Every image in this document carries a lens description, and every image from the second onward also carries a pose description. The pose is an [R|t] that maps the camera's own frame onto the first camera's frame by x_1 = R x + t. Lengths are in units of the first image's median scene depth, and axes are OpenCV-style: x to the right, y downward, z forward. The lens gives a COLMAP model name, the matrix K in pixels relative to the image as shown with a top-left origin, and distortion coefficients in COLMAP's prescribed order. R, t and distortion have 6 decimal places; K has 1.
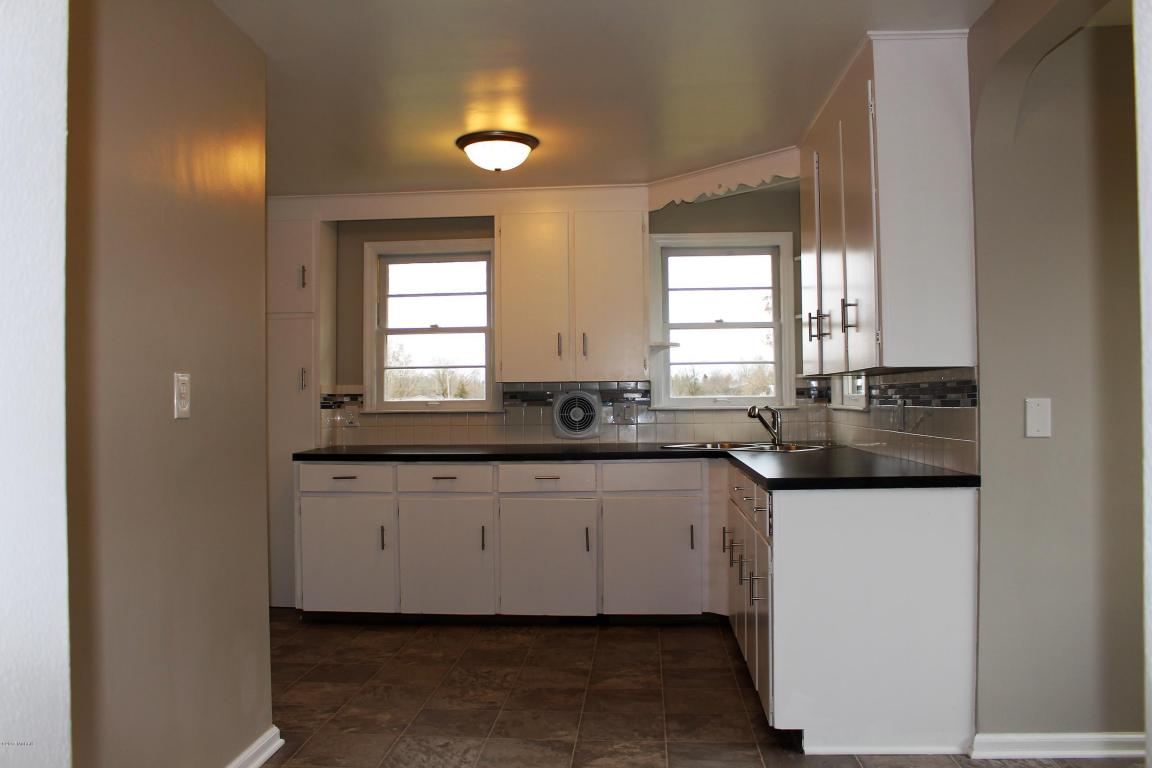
lens RADIAL K [[961.0, 0, 571.1], [0, 961.0, 375.6], [0, 0, 1]] dist [-0.131399, 0.072895]
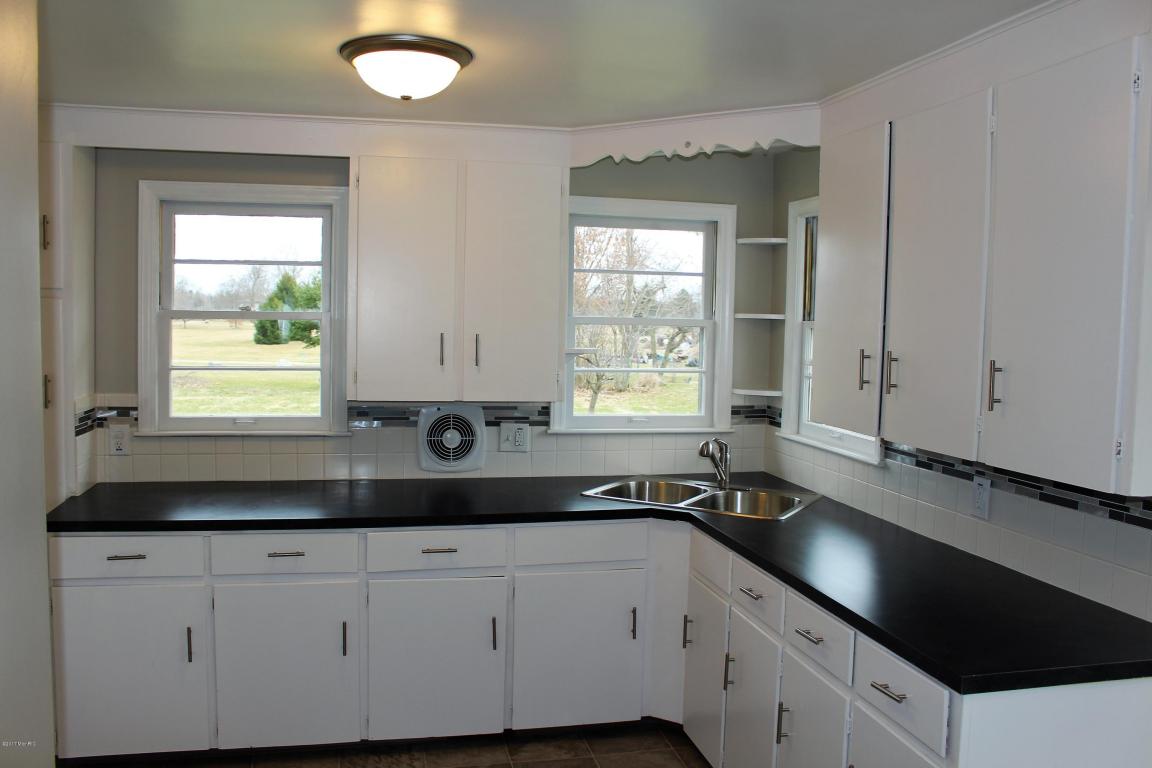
lens RADIAL K [[961.0, 0, 571.1], [0, 961.0, 383.7], [0, 0, 1]] dist [-0.131399, 0.072895]
pose [[0.956188, 0.010665, 0.292560, -0.121926], [-0.038398, 0.995272, 0.089213, -0.070602], [-0.290226, -0.096538, 0.952076, 0.286832]]
